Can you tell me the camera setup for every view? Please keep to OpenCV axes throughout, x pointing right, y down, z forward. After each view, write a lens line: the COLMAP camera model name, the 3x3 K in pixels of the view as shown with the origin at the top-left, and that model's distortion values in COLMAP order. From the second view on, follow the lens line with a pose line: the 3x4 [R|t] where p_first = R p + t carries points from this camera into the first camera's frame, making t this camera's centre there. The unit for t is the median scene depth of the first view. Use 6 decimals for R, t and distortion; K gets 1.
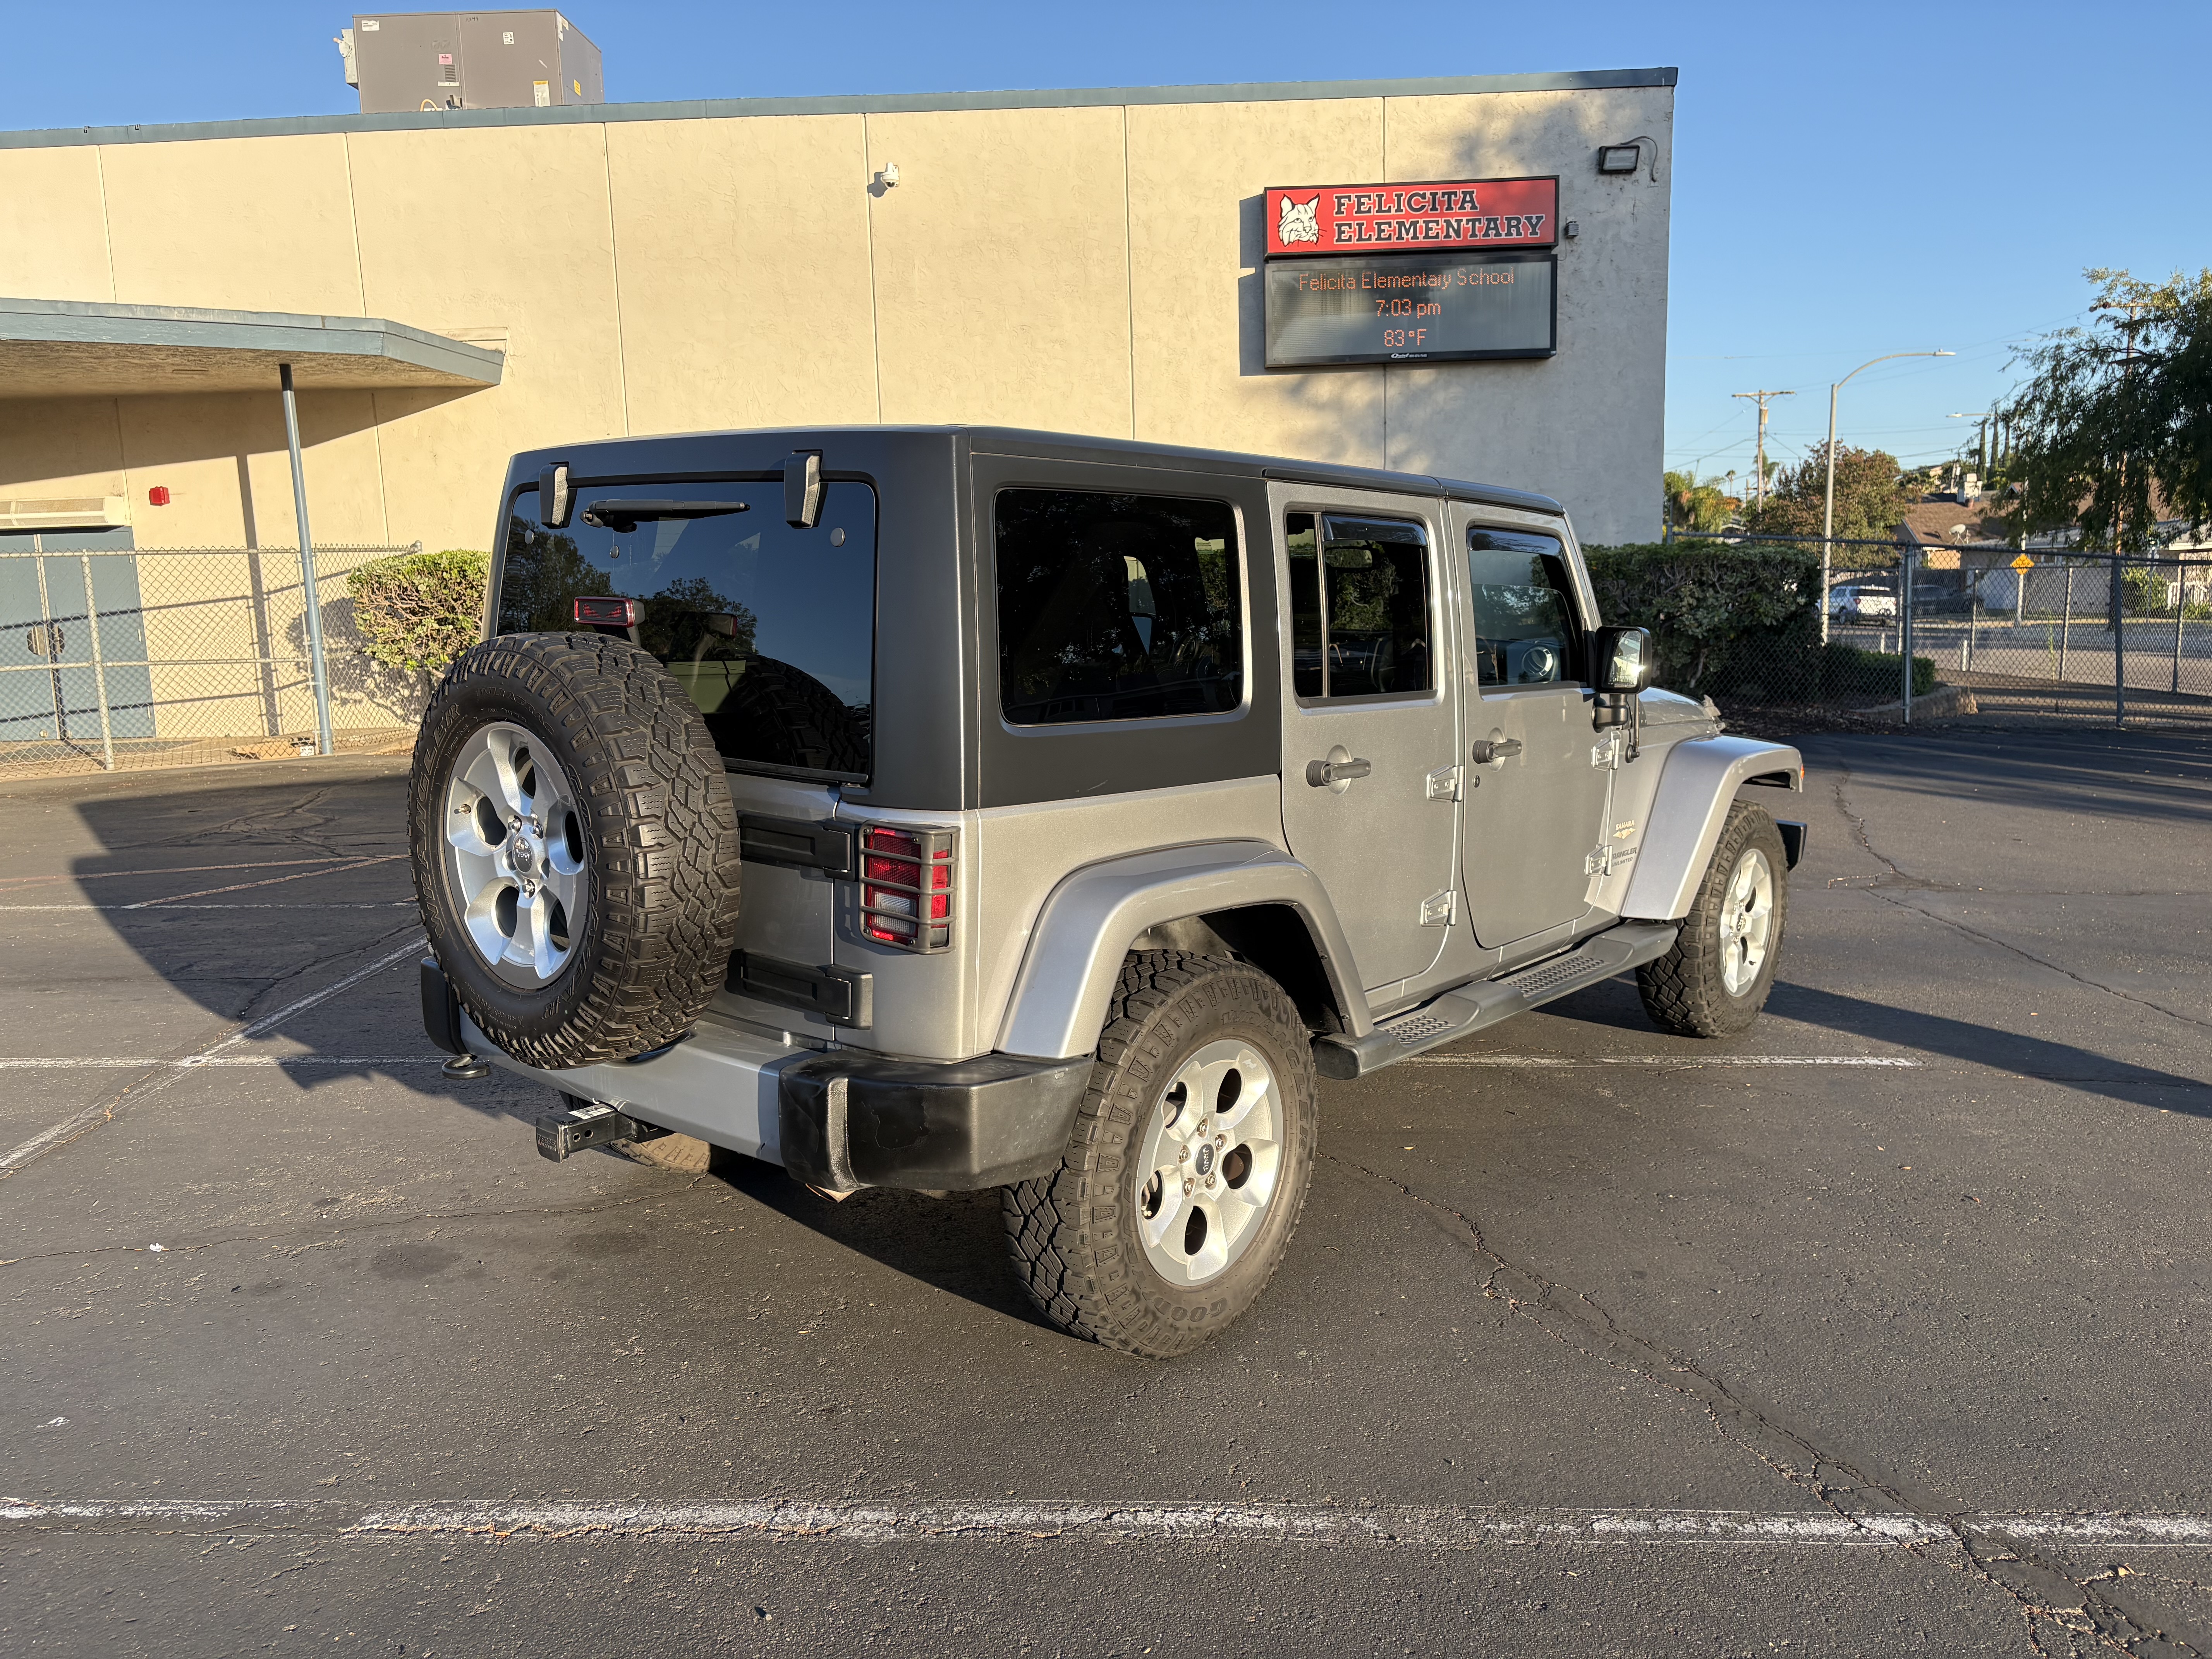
lens RADIAL K [[1678.3, 0, 1101.5], [0, 1678.3, 838.2], [0, 0, 1]] dist [0.046622, -0.060723]
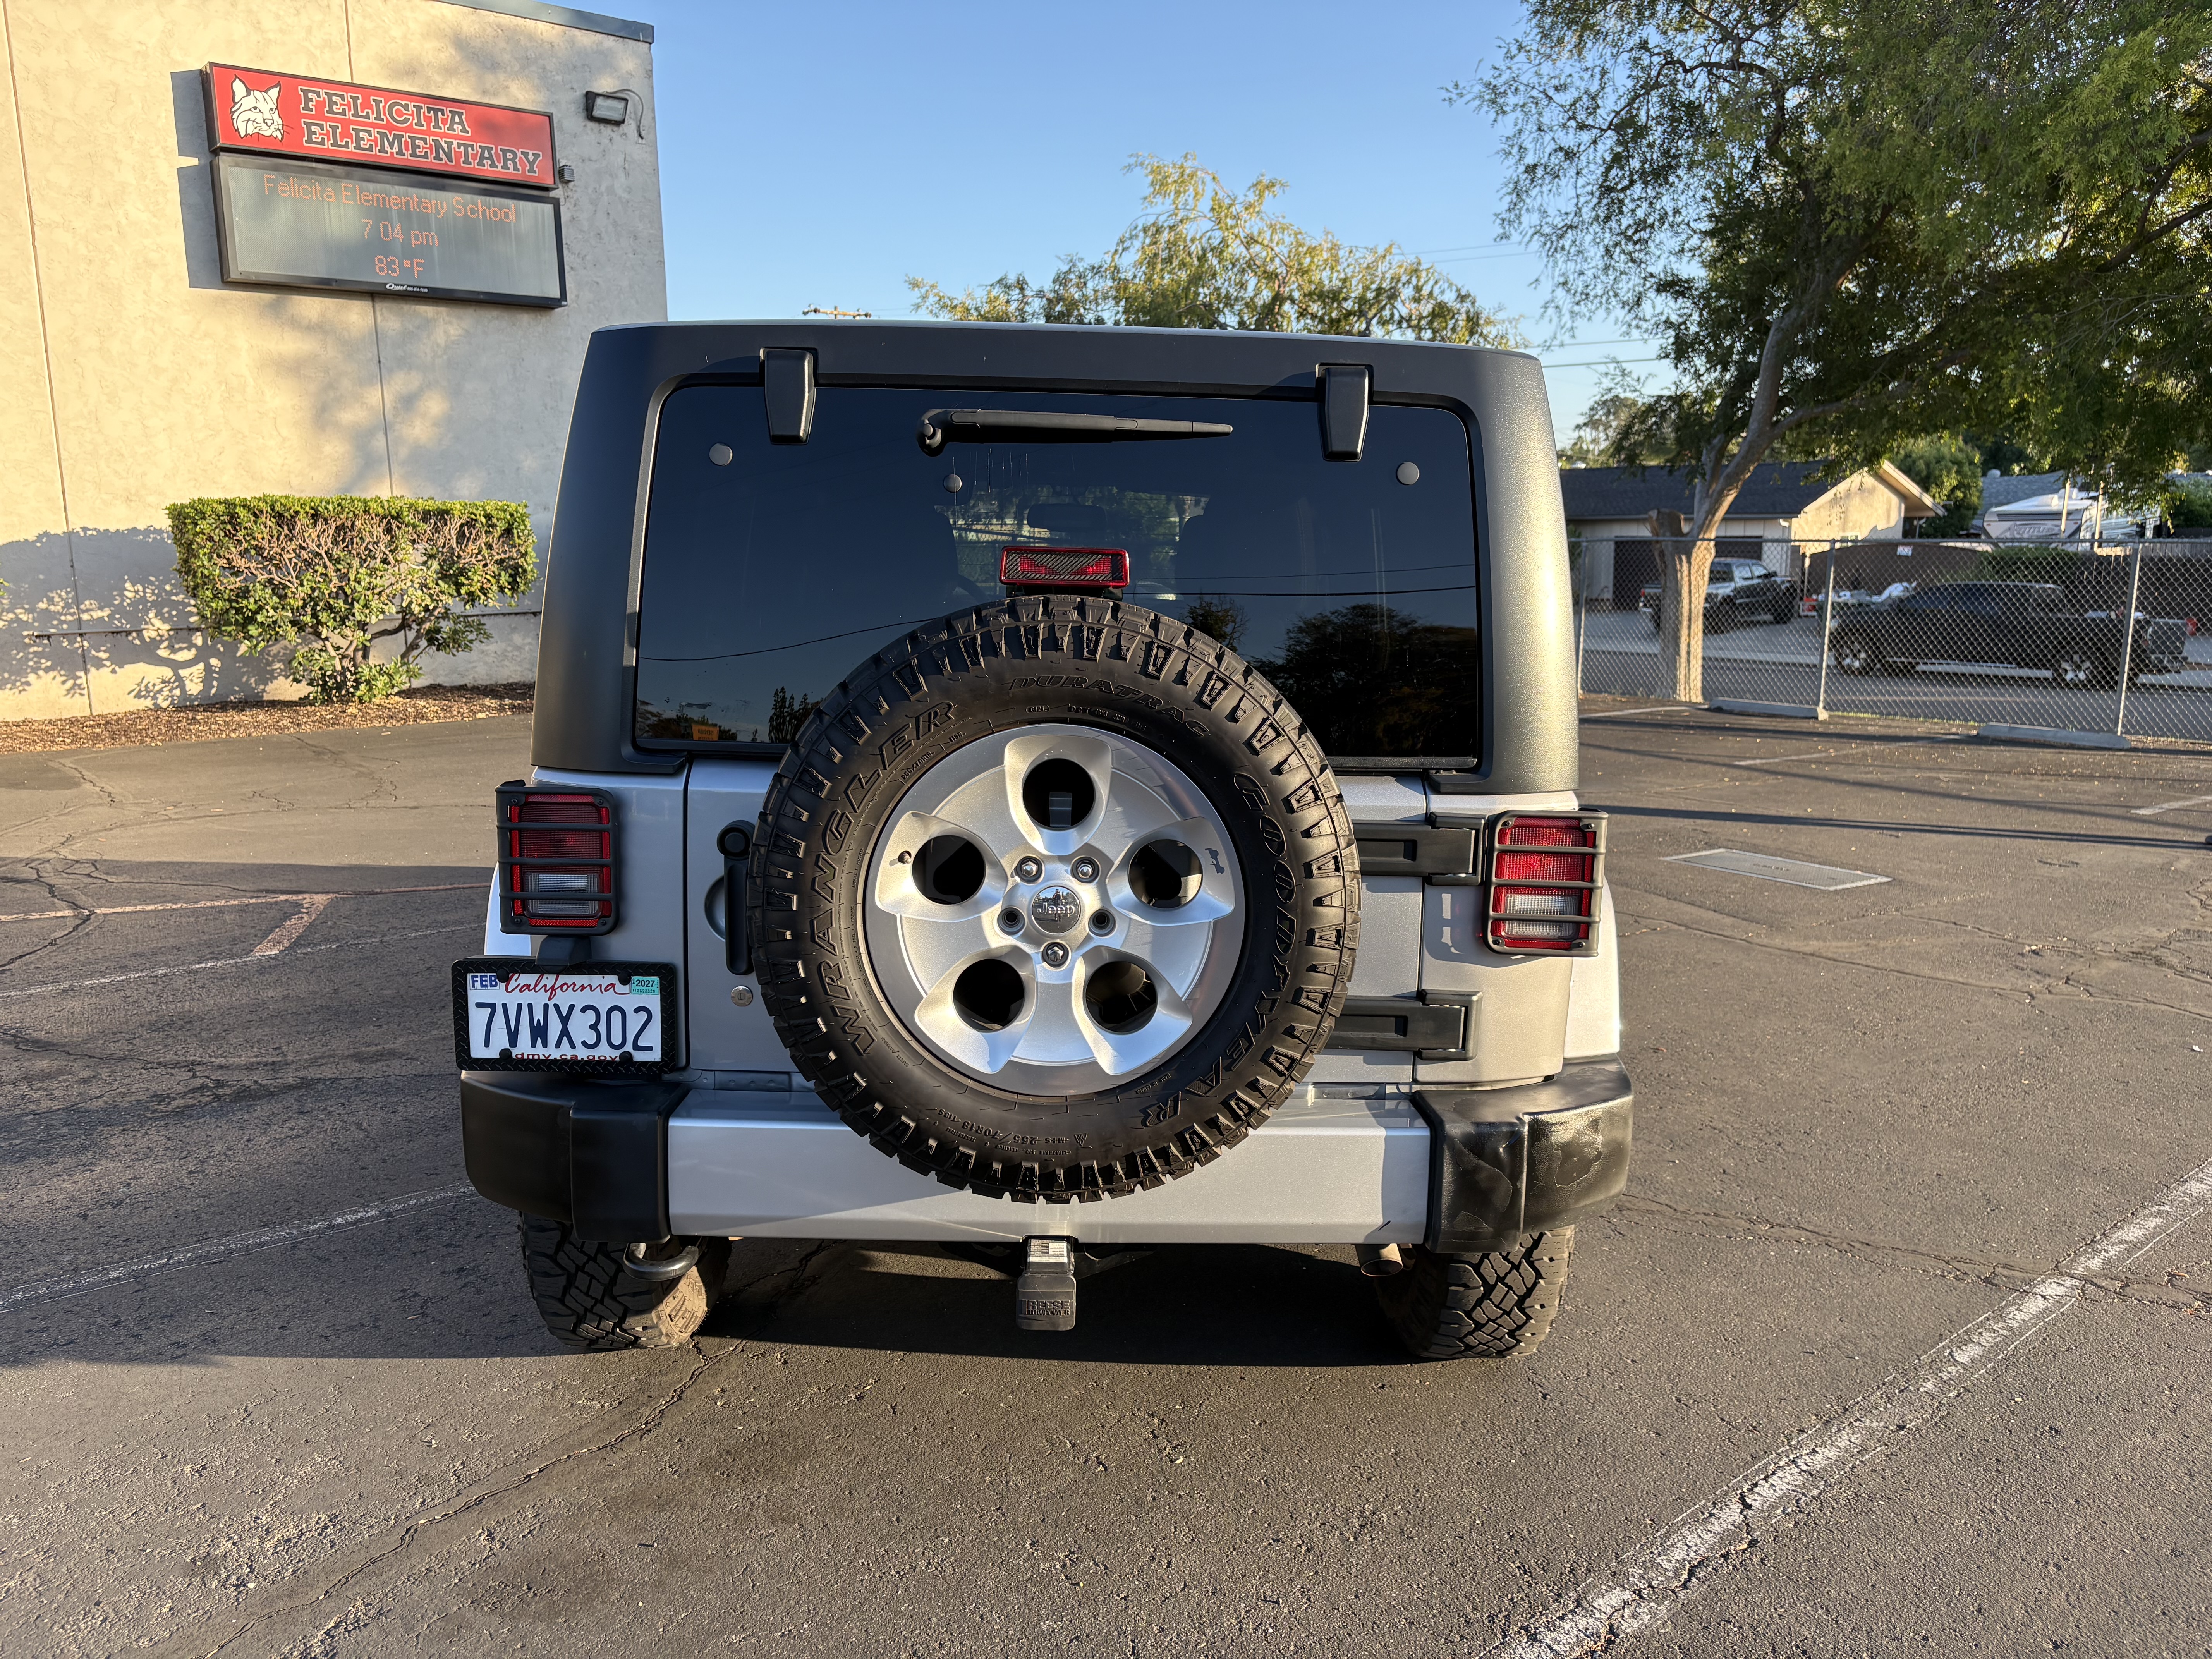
lens RADIAL K [[1678.3, 0, 1099.0], [0, 1678.3, 845.3], [0, 0, 1]] dist [0.046622, -0.060723]
pose [[0.746476, -0.103273, 0.657350, -0.162530], [0.088559, 0.994514, 0.055676, -0.011294], [-0.659493, 0.016654, 0.751526, 0.095018]]
